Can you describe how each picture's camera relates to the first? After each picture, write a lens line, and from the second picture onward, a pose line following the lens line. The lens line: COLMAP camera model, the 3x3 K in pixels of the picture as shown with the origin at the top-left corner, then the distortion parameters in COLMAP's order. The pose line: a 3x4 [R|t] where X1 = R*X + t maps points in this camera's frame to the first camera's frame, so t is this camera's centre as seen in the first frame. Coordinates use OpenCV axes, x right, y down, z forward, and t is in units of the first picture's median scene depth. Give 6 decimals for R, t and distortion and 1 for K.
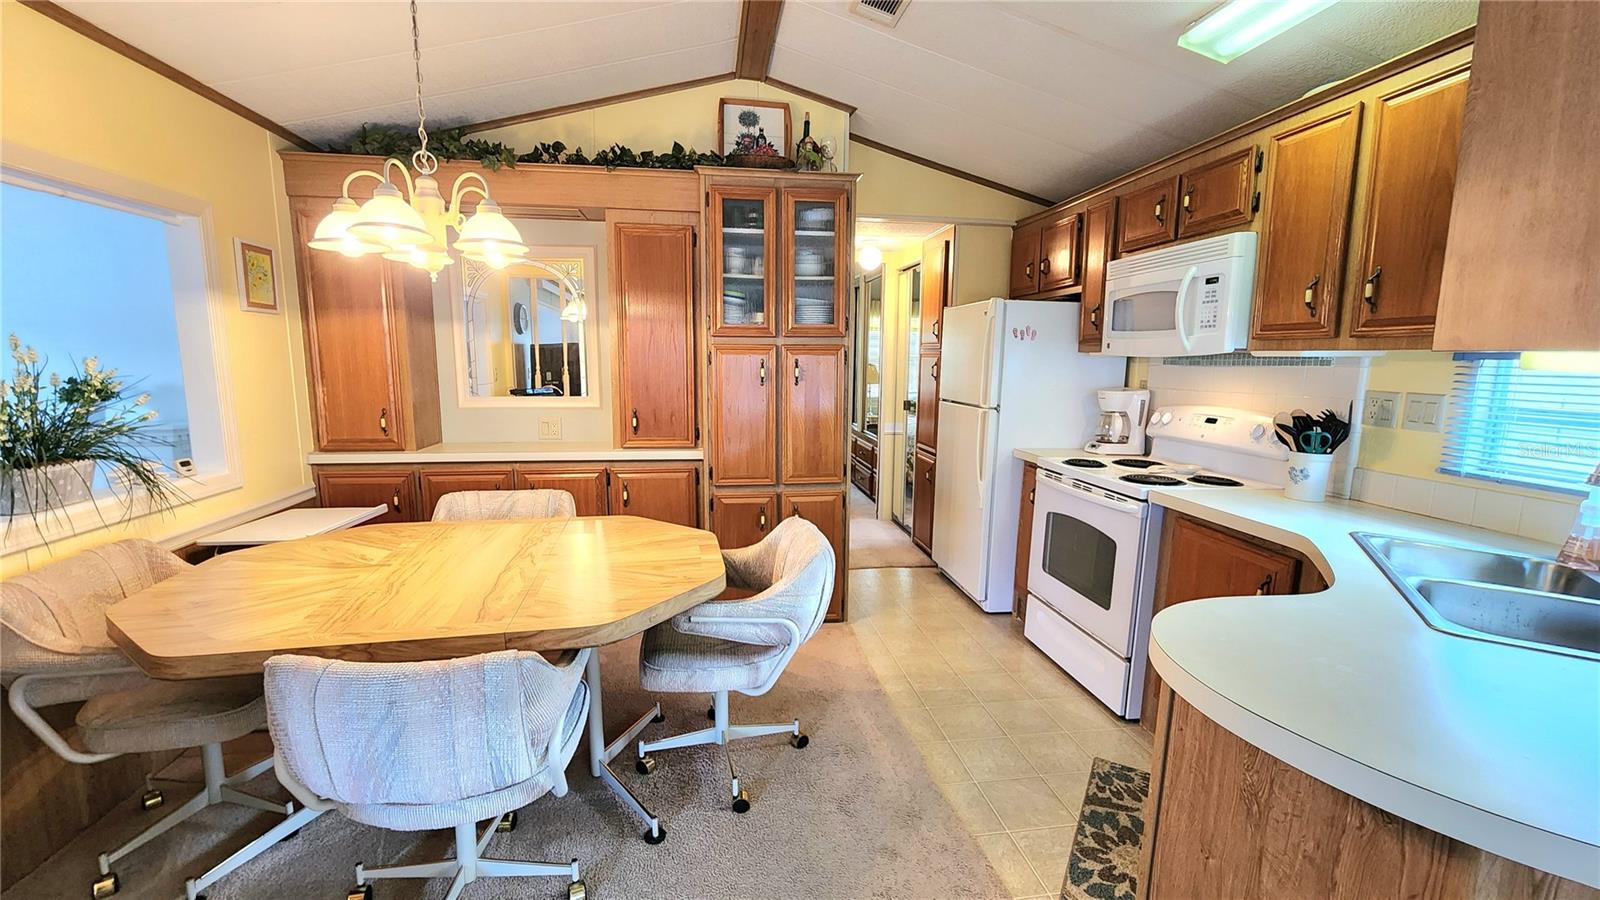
lens RADIAL K [[657.4, 0, 801.9], [0, 657.4, 454.9], [0, 0, 1]] dist [0.002479, -0.002838]
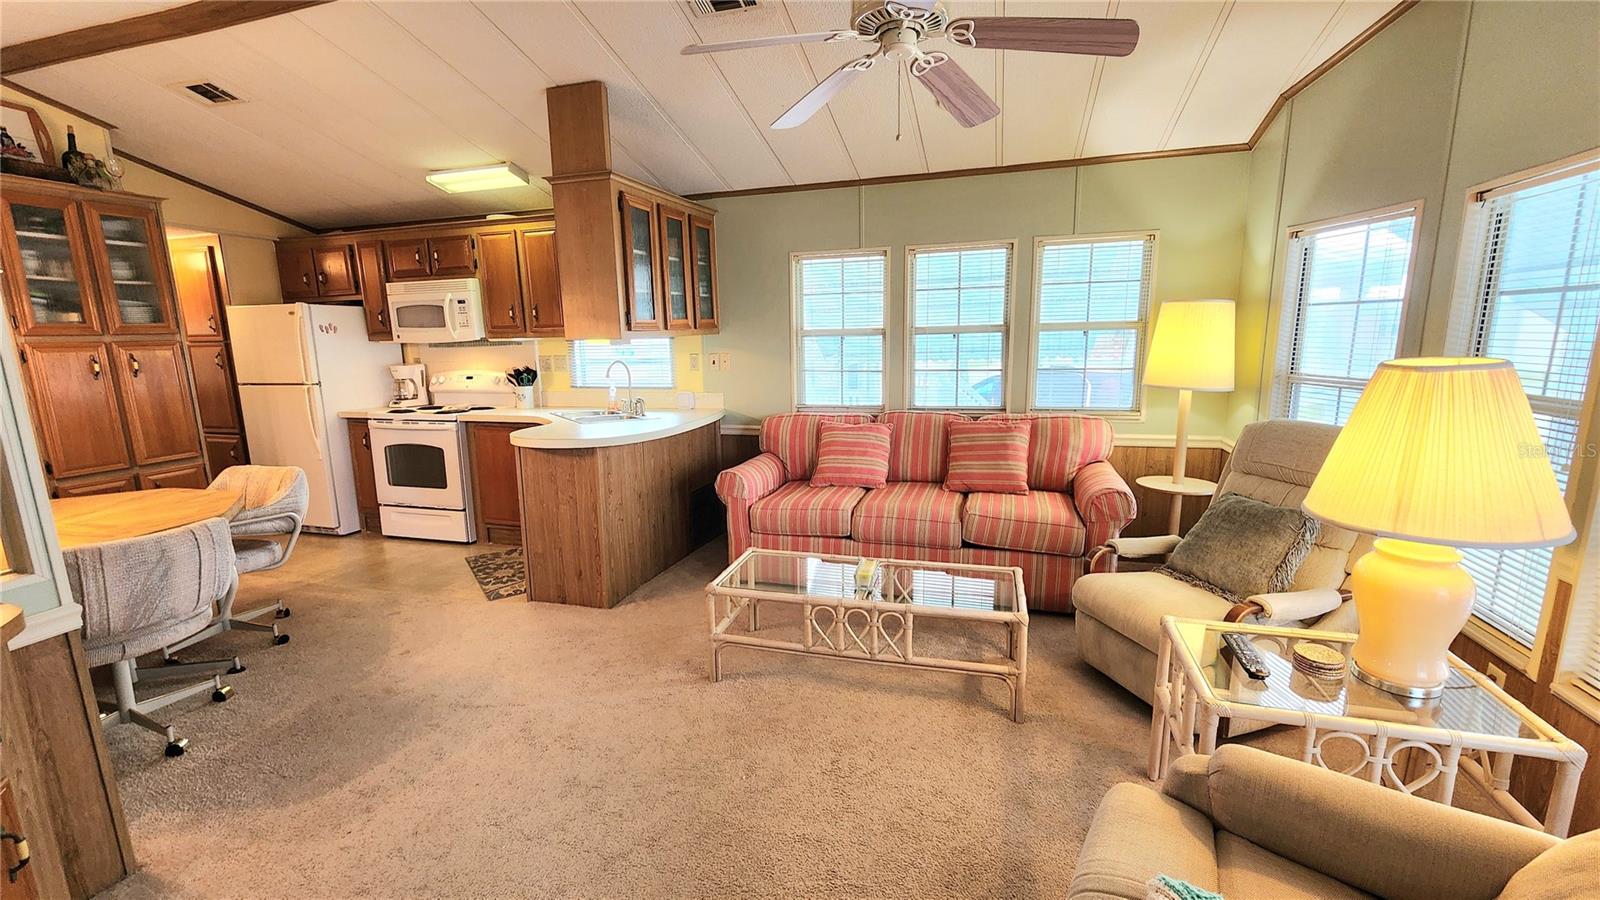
lens RADIAL K [[657.4, 0, 800.3], [0, 657.4, 455.6], [0, 0, 1]] dist [0.002479, -0.002838]
pose [[0.430032, -0.180733, 0.884538, -0.573214], [0.155912, 0.979904, 0.124420, 0.068285], [-0.889249, 0.084406, 0.449568, -0.549200]]
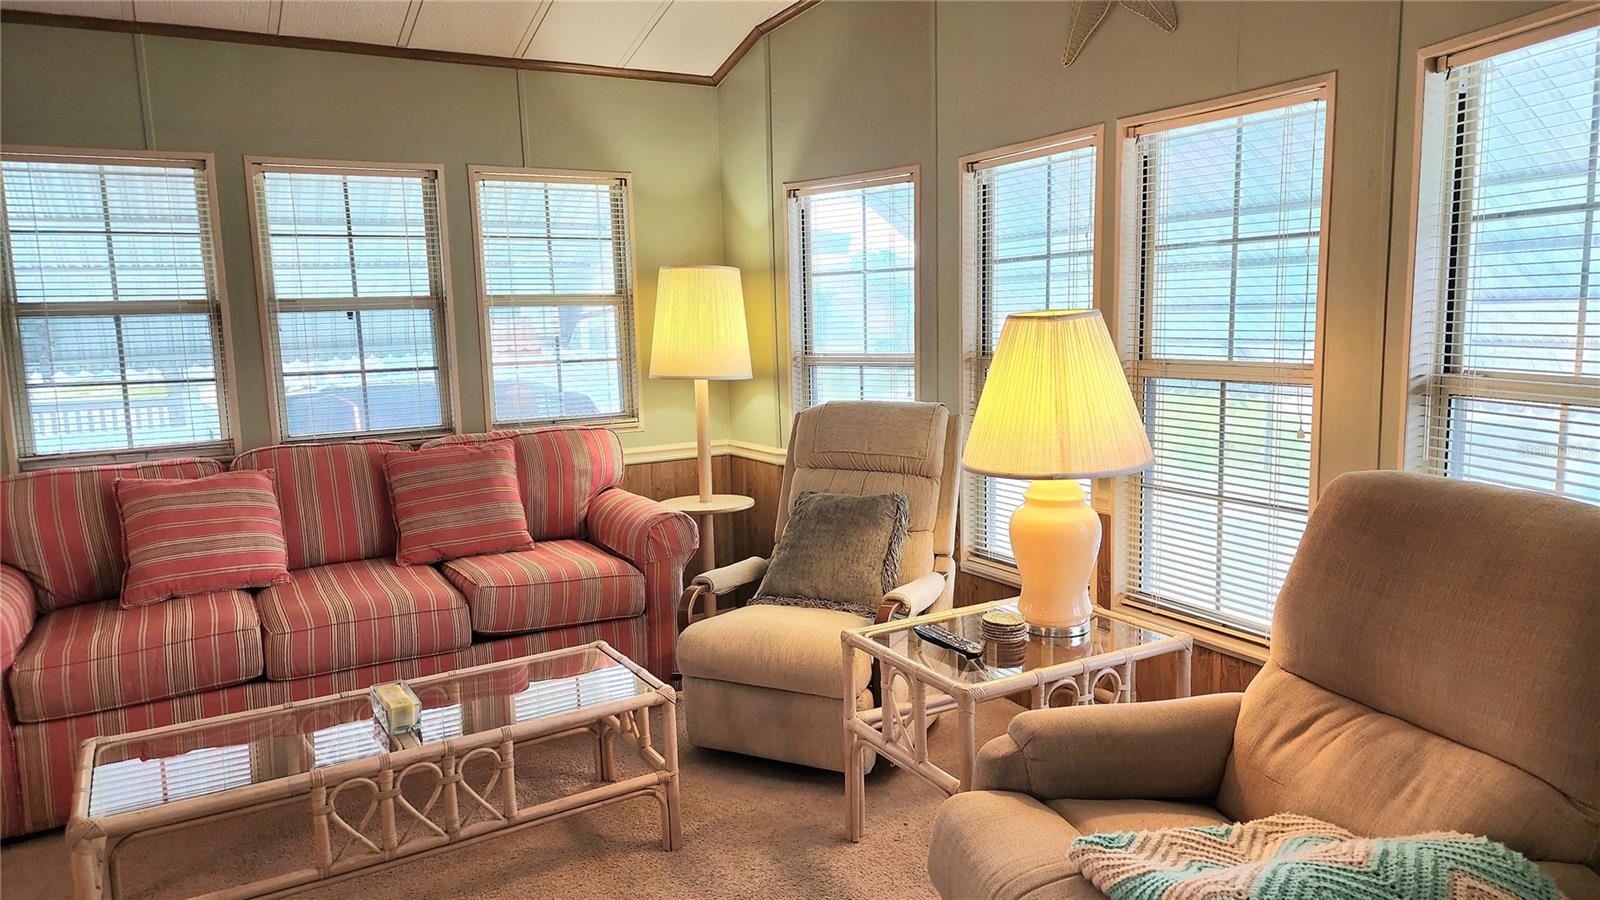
lens RADIAL K [[1059.1, 0, 812.7], [0, 1059.1, 454.7], [0, 0, 1]] dist [0.091895, -0.075681]
pose [[-0.370072, -0.118463, 0.921419, -0.644436], [0.161849, 0.968447, 0.189513, 0.053042], [-0.914796, 0.219264, -0.339222, -0.273693]]
